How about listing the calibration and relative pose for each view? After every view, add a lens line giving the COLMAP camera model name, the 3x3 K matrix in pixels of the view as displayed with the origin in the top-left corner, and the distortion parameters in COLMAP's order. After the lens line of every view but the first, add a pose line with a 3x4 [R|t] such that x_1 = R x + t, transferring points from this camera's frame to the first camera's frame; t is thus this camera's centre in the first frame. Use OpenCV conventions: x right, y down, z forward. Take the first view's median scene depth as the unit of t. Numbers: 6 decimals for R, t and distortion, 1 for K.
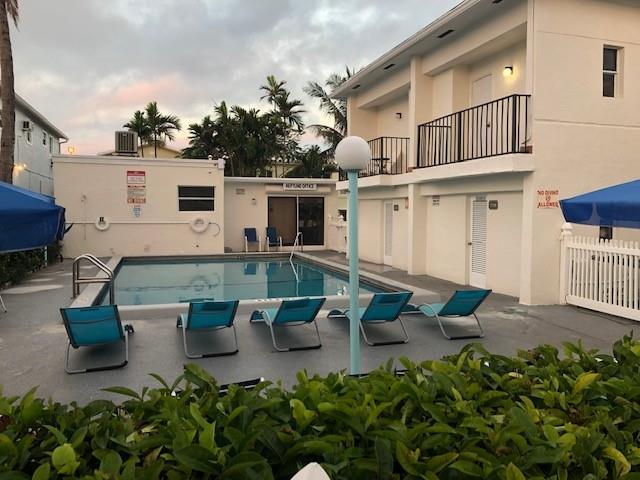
lens RADIAL K [[525.9, 0, 320.0], [0, 525.9, 240.0], [0, 0, 1]] dist [0.000840, -0.002580]
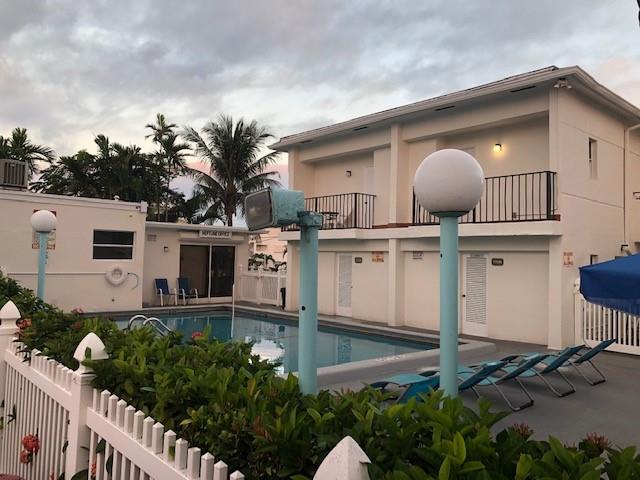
lens RADIAL K [[516.3, 0, 320.0], [0, 516.3, 240.0], [0, 0, 1]] dist [0.007050, -0.002805]
pose [[0.905533, 0.030496, 0.423179, -0.284858], [0.006579, 0.996284, -0.085874, -0.011613], [-0.424226, 0.080546, 0.901967, 0.085420]]
